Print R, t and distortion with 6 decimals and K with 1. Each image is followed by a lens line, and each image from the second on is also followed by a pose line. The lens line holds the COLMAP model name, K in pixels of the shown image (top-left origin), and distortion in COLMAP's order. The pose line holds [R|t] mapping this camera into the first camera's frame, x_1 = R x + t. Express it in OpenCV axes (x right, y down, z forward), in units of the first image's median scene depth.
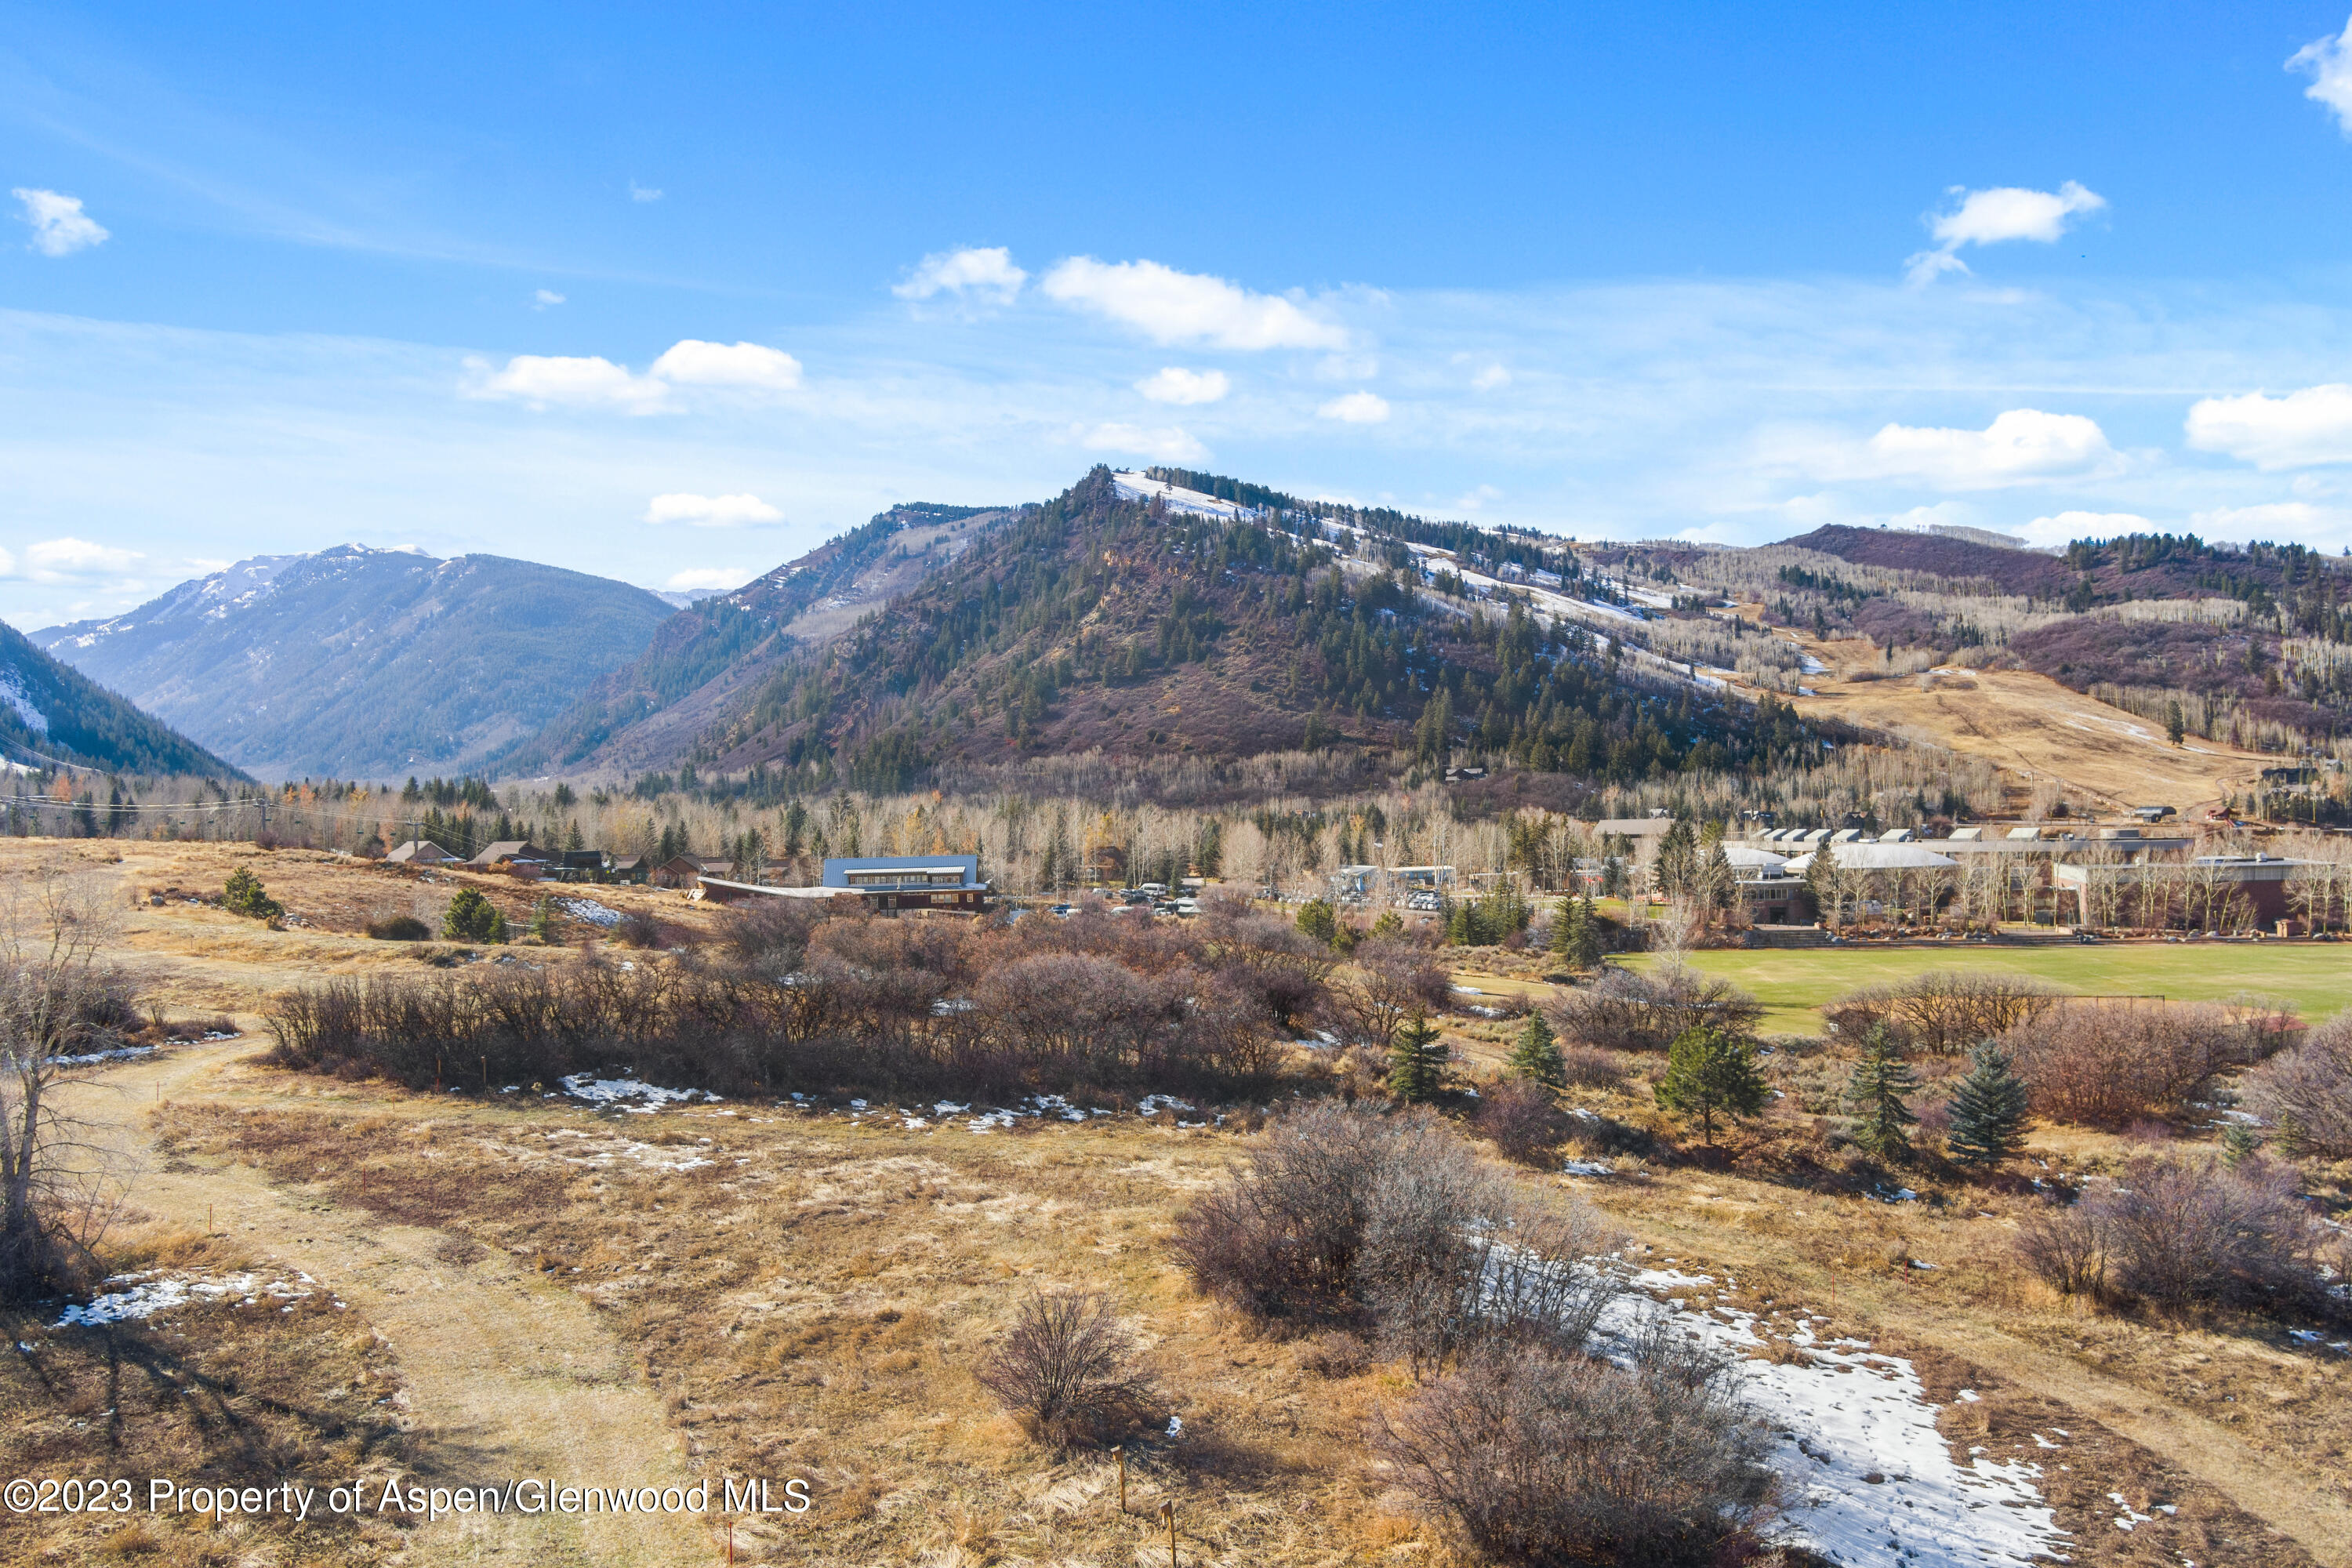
lens RADIAL K [[1912.7, 0, 1174.7], [0, 1912.7, 768.8], [0, 0, 1]] dist [-0.071302, 0.033064]
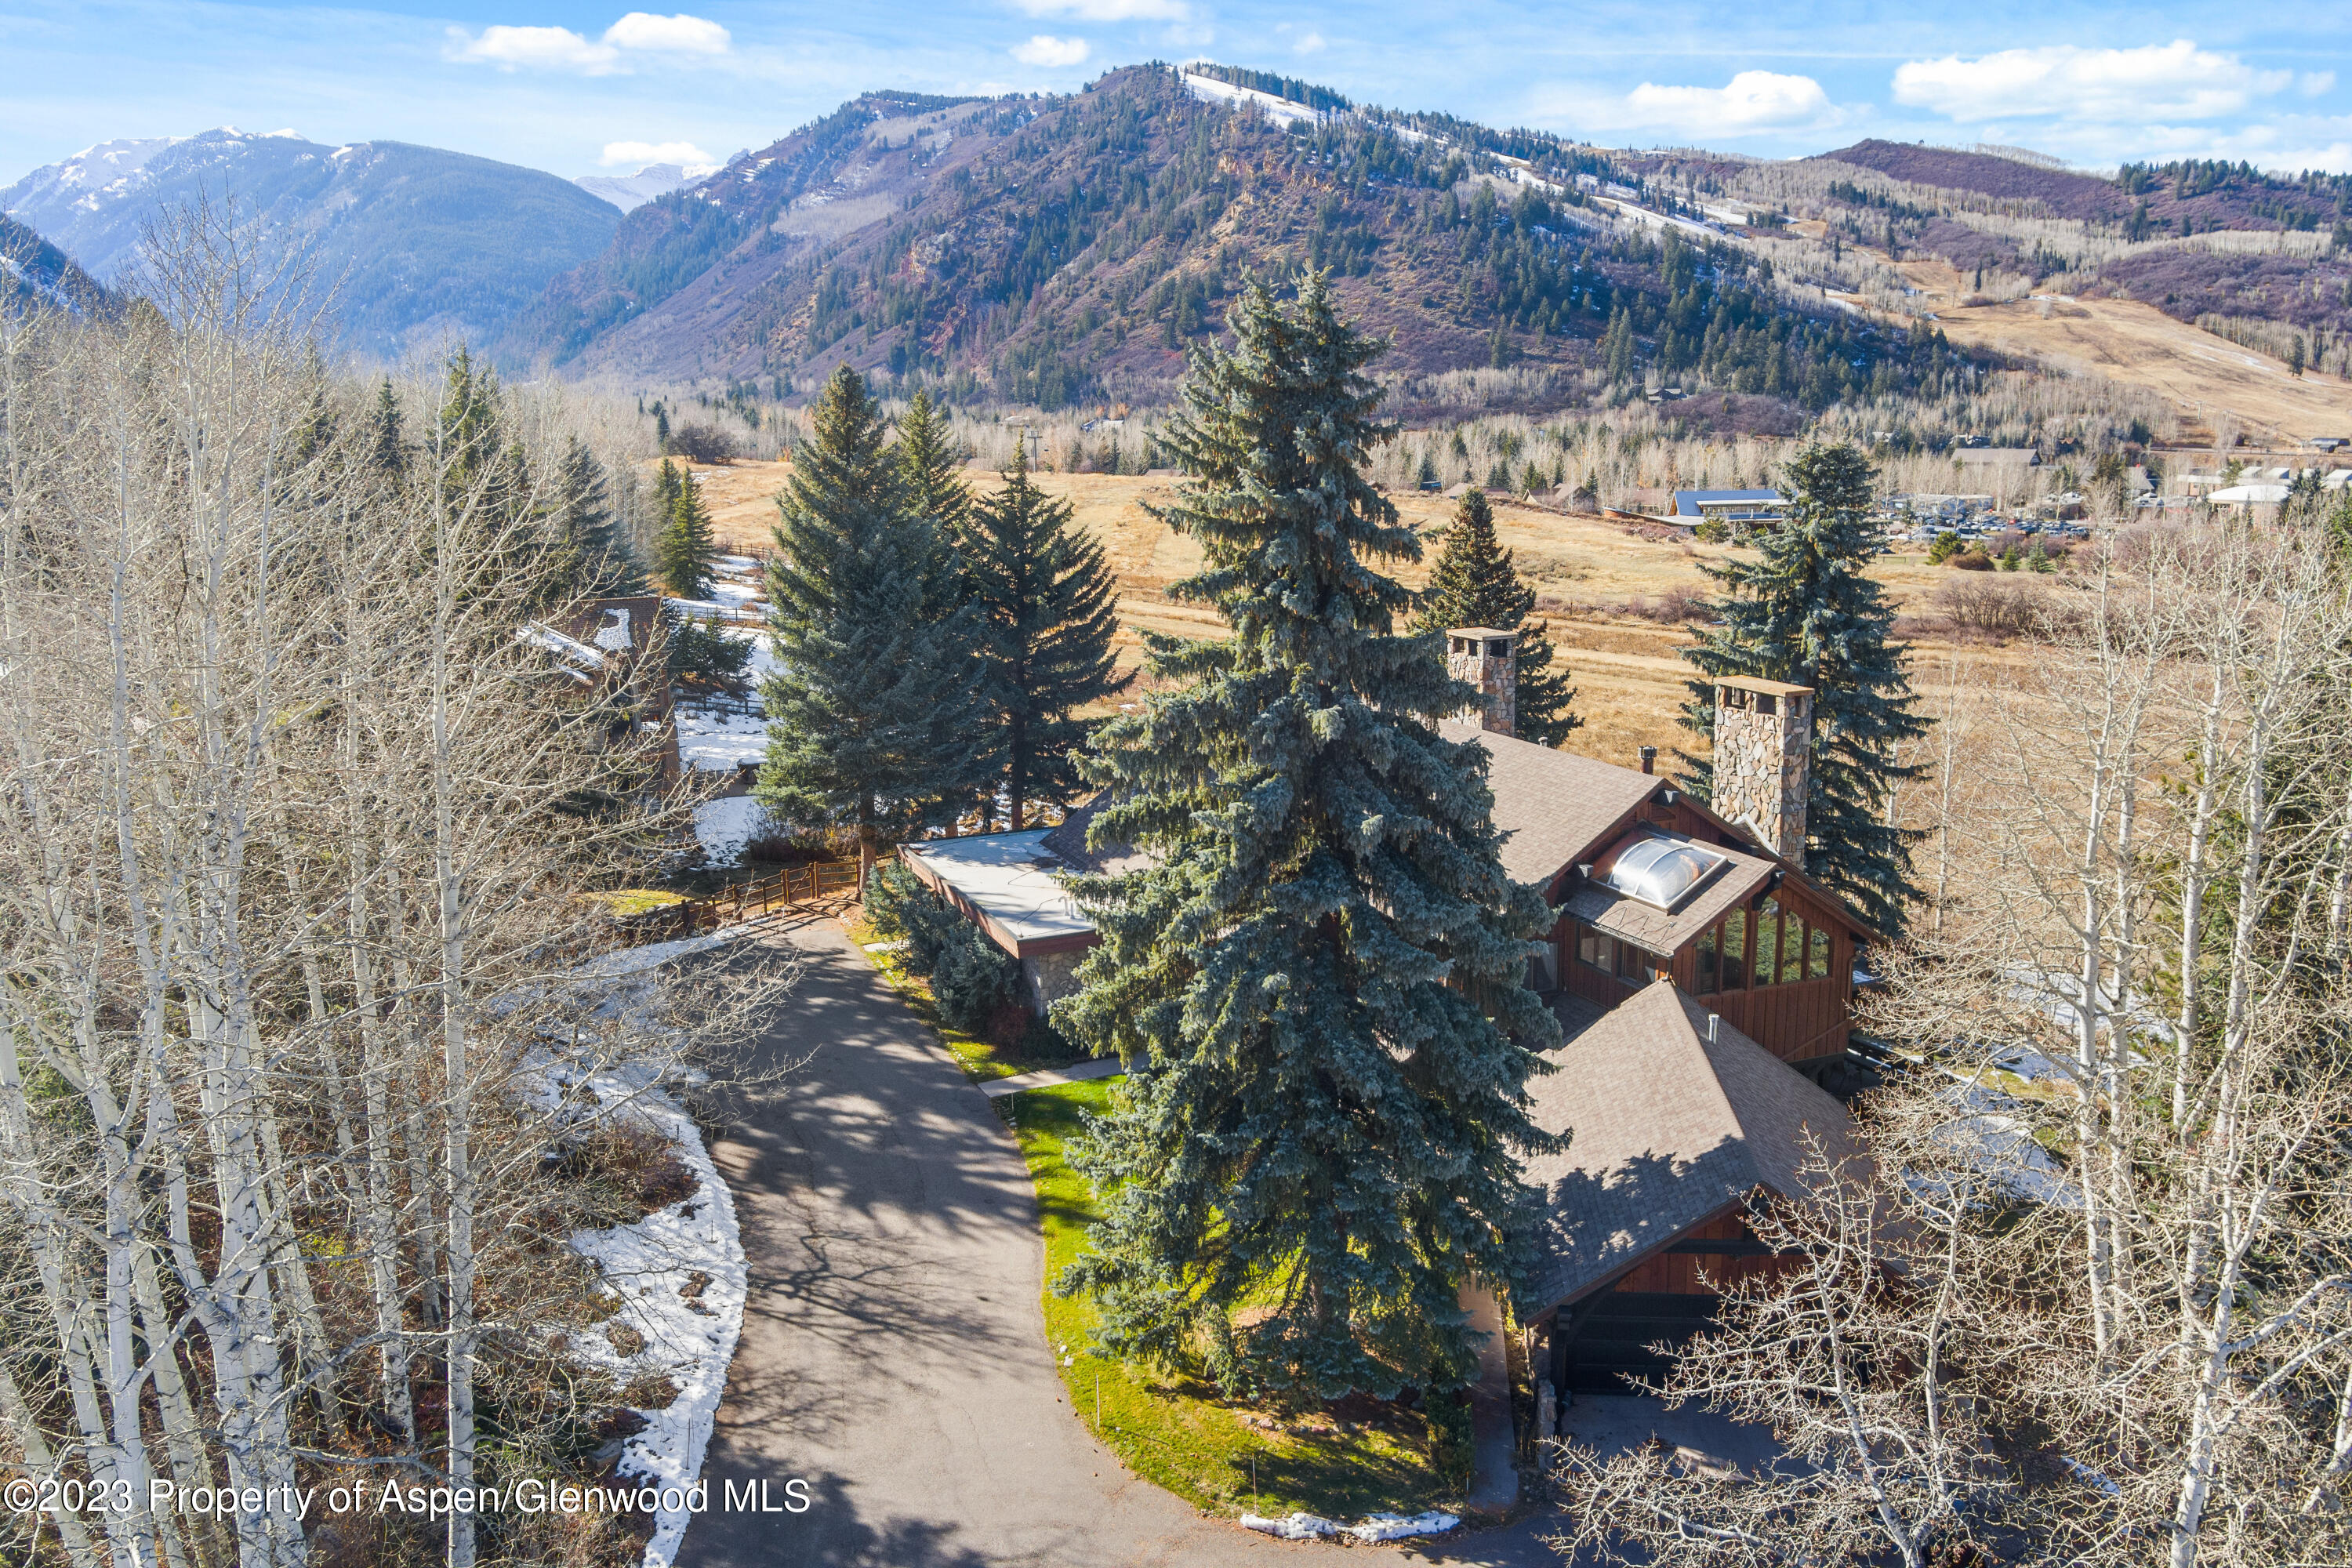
lens RADIAL K [[1912.7, 0, 1170.7], [0, 1912.7, 804.2], [0, 0, 1]] dist [-0.071302, 0.033064]
pose [[0.997641, -0.008189, 0.068154, -0.119124], [-0.007207, 0.974873, 0.222644, -0.004865], [-0.068265, -0.222610, 0.972515, -0.032513]]
